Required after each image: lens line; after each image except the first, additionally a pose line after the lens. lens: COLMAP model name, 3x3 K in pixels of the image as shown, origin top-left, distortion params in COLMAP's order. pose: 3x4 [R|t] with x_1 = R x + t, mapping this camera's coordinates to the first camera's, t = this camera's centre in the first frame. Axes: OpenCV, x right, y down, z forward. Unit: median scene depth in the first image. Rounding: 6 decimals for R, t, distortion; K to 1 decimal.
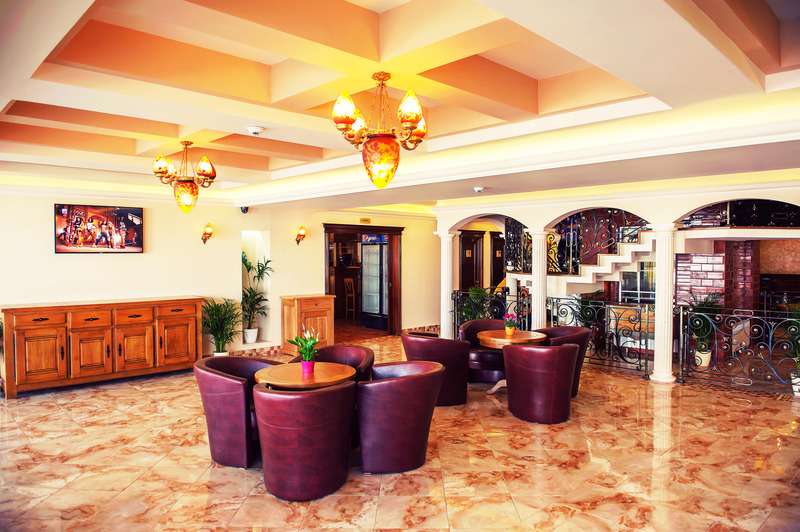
lens RADIAL K [[549.2, 0, 403.2], [0, 549.2, 263.7], [0, 0, 1]] dist [-0.045383, -0.004300]
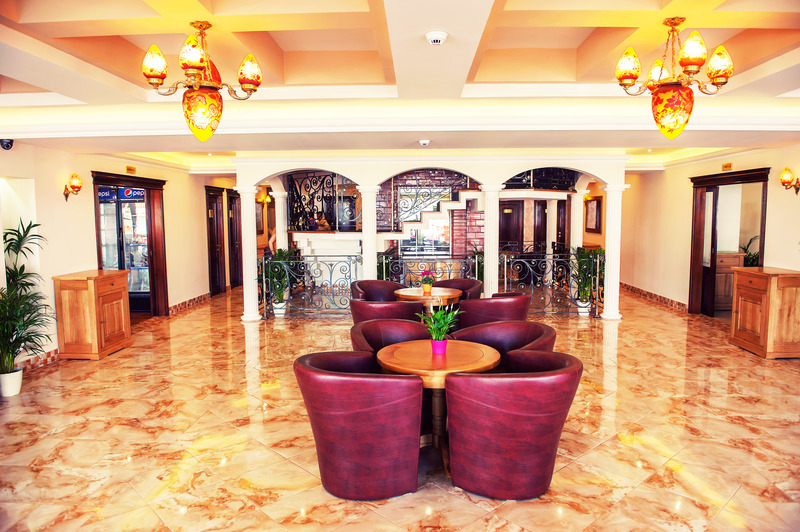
lens RADIAL K [[549.2, 0, 402.8], [0, 549.2, 268.7], [0, 0, 1]] dist [-0.045383, -0.004300]
pose [[0.717090, -0.073621, 0.693081, -0.492438], [0.019608, 0.996143, 0.085526, 0.001024], [-0.696705, -0.047740, 0.715768, 0.294259]]
